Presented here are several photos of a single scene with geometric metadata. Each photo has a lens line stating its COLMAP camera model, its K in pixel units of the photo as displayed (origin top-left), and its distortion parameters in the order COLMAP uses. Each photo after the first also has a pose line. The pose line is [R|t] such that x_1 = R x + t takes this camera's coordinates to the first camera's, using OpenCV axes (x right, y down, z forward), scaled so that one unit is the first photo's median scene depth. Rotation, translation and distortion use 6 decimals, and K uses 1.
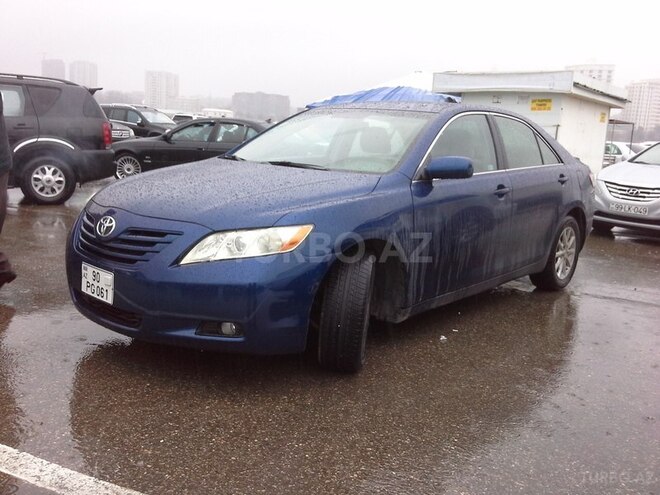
lens RADIAL K [[634.5, 0, 330.0], [0, 634.5, 247.5], [0, 0, 1]] dist [0.024717, 0.004691]
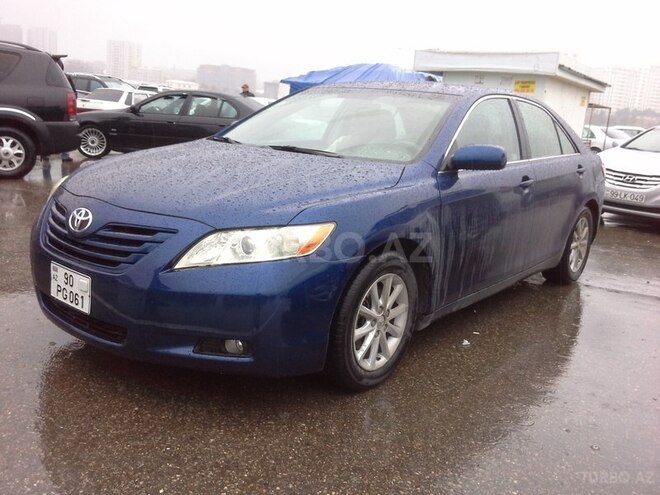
lens RADIAL K [[634.5, 0, 330.0], [0, 634.5, 247.5], [0, 0, 1]] dist [0.024717, 0.004691]
pose [[0.998363, 0.015914, 0.054932, -0.045554], [-0.017876, 0.999213, 0.035423, -0.019959], [-0.054325, -0.036347, 0.997862, 0.094841]]
